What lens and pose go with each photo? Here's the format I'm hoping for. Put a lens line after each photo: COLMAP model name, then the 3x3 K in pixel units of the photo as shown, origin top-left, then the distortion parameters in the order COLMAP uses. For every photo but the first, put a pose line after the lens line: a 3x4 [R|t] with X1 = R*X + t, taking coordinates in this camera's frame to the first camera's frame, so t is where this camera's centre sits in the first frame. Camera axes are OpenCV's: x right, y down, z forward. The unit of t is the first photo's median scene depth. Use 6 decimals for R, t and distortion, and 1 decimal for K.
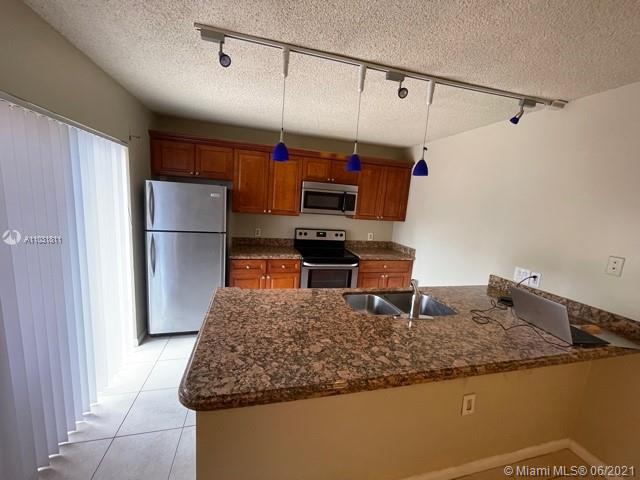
lens RADIAL K [[257.4, 0, 317.5], [0, 257.4, 242.6], [0, 0, 1]] dist [-0.001910, 0.000383]
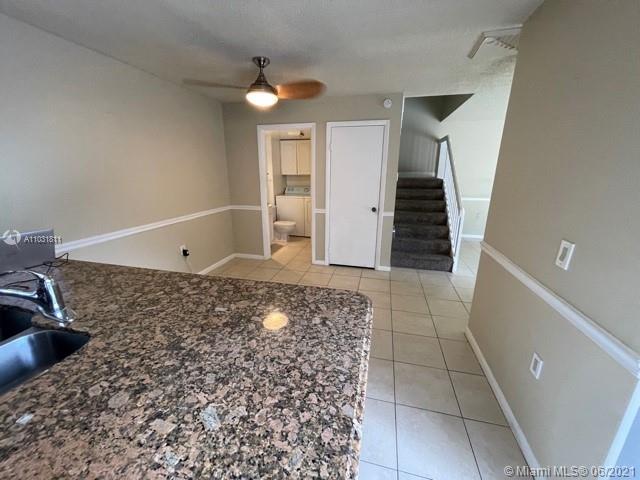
lens RADIAL K [[257.4, 0, 317.5], [0, 257.4, 242.6], [0, 0, 1]] dist [-0.001910, 0.000383]
pose [[-0.873187, -0.201020, 0.444000, -0.382779], [0.017419, 0.897529, 0.440610, -0.118211], [-0.487075, 0.392469, -0.780209, 0.949708]]
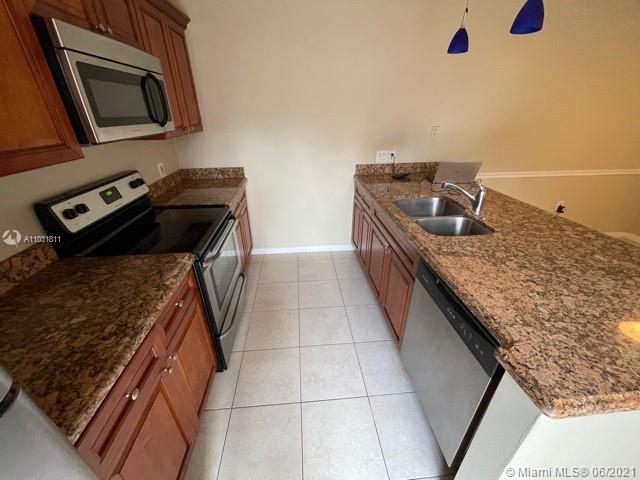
lens RADIAL K [[257.4, 0, 317.5], [0, 257.4, 242.6], [0, 0, 1]] dist [-0.001910, 0.000383]
pose [[0.168250, -0.513512, 0.841426, -0.602517], [0.181970, 0.855104, 0.485474, -0.205573], [-0.968803, 0.071433, 0.237315, 1.188176]]
